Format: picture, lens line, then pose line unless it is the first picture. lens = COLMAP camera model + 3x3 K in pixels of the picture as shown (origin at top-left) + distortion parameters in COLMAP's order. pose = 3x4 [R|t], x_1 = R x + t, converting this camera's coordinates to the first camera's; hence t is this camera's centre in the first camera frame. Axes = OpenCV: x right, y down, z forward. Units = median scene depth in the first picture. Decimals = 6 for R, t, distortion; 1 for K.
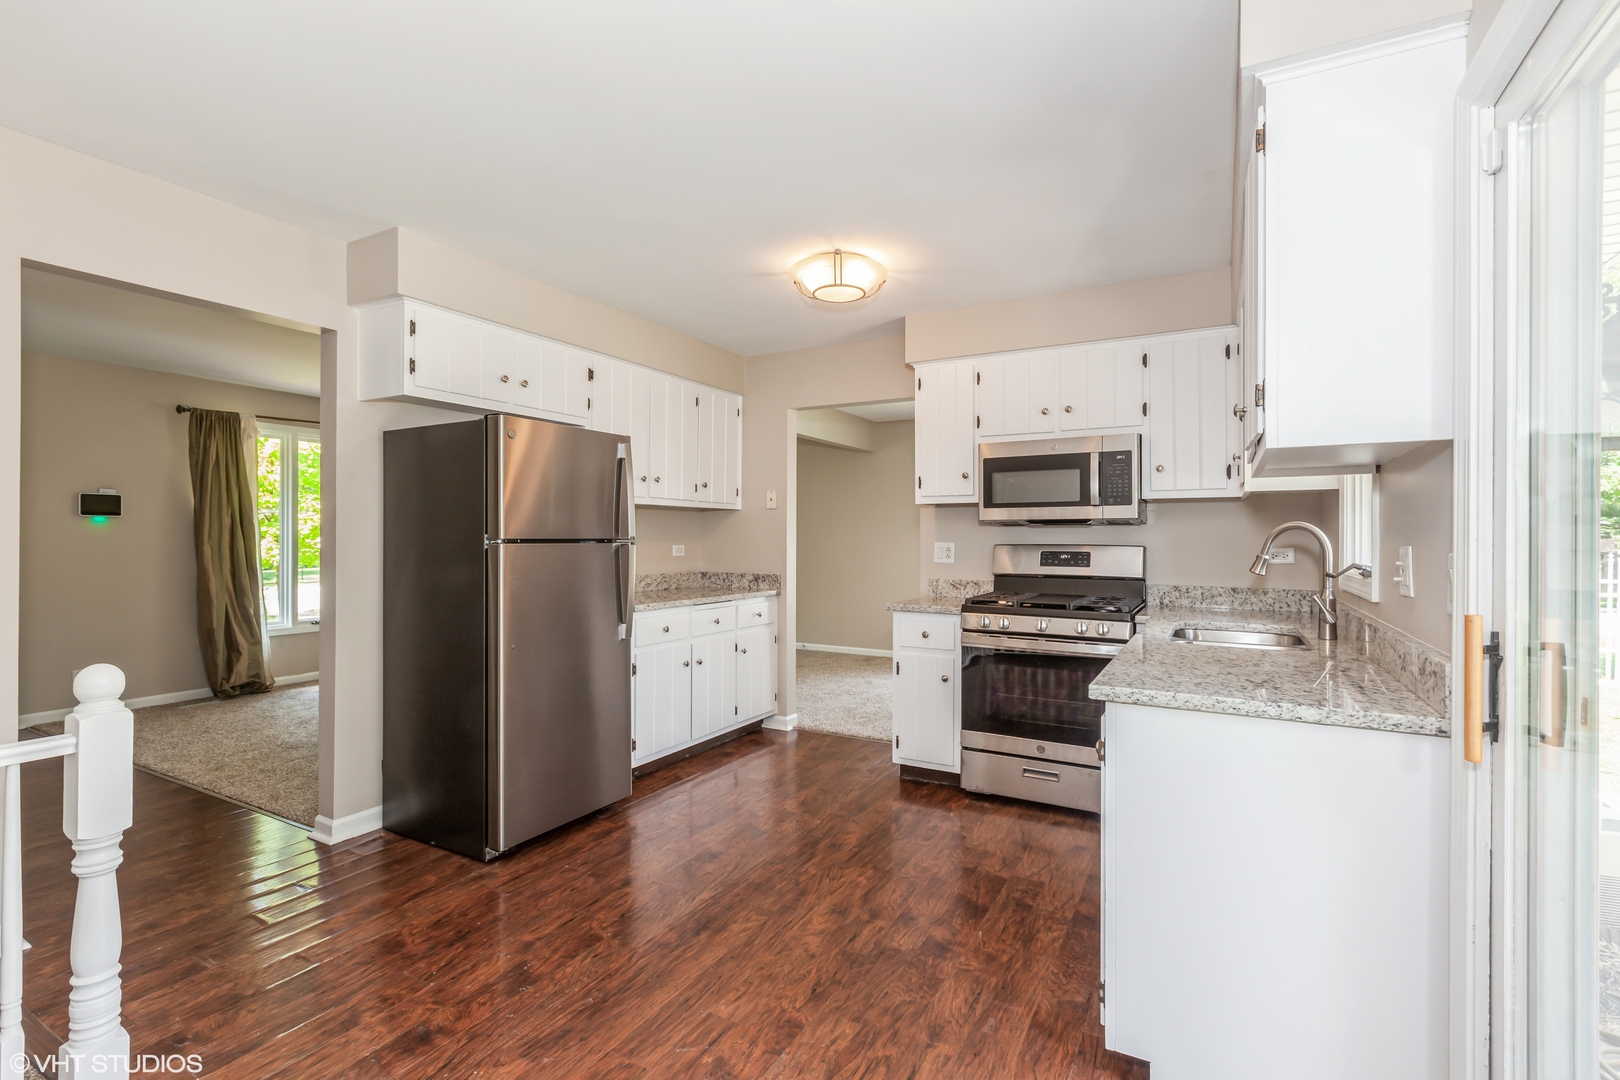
lens RADIAL K [[734.8, 0, 801.8], [0, 734.8, 533.0], [0, 0, 1]] dist [0.003344, 0.000125]
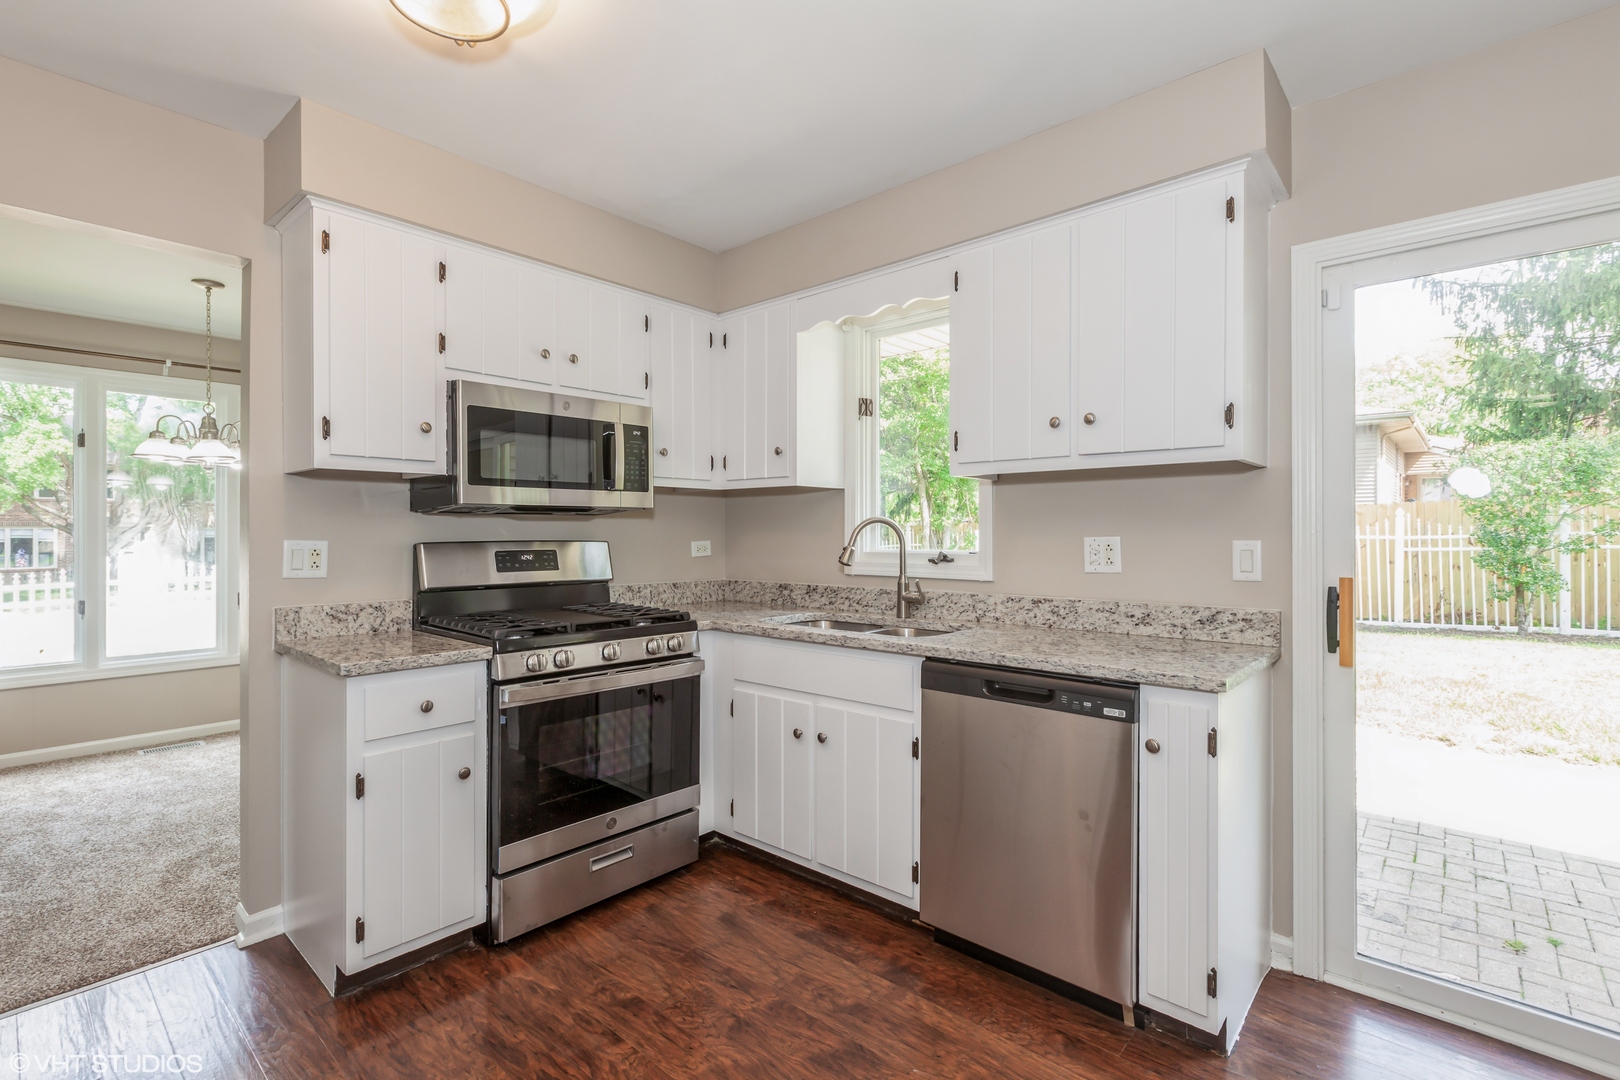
lens RADIAL K [[734.8, 0, 801.8], [0, 734.8, 533.0], [0, 0, 1]] dist [0.003344, 0.000125]
pose [[0.216381, -0.002291, 0.976306, -0.322636], [-0.004163, 0.999986, 0.003269, 0.004712], [-0.976300, -0.004772, 0.216368, 0.624724]]
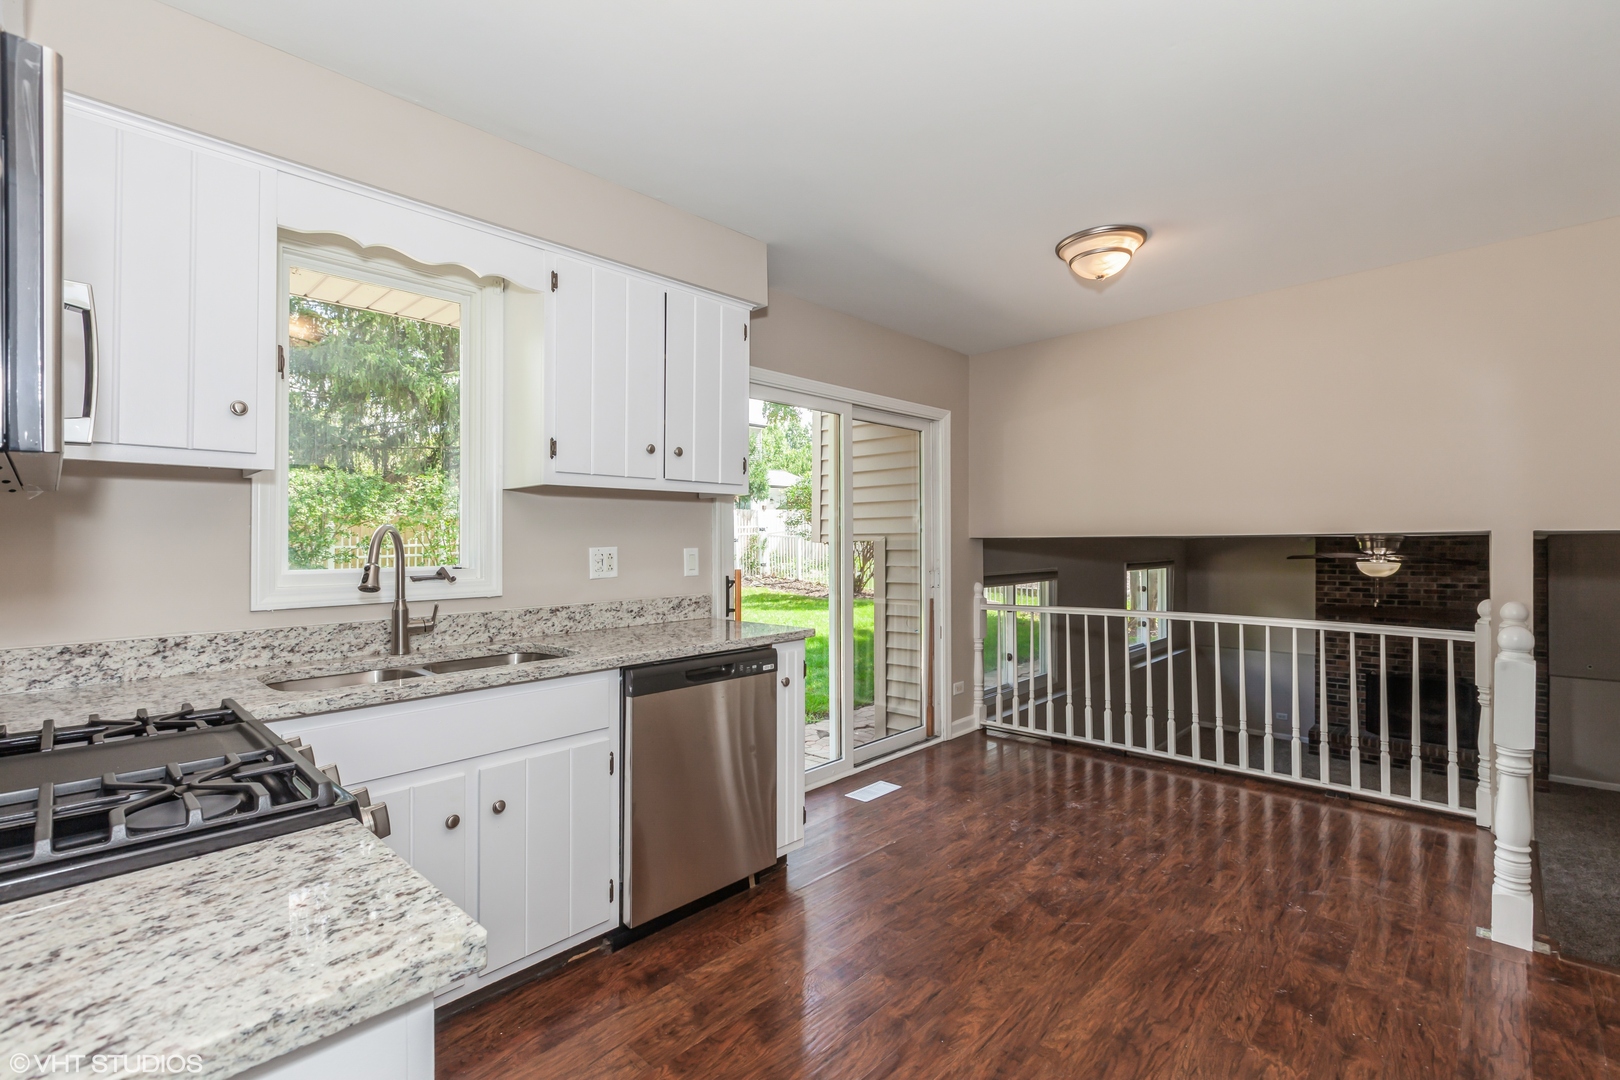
lens RADIAL K [[733.5, 0, 802.3], [0, 733.5, 540.8], [0, 0, 1]] dist [-0.000252, 0.000087]
pose [[-0.969404, 0.006378, 0.245389, 0.001688], [0.005079, 0.999970, -0.005926, 0.008205], [-0.245419, -0.004499, -0.969407, 1.216283]]
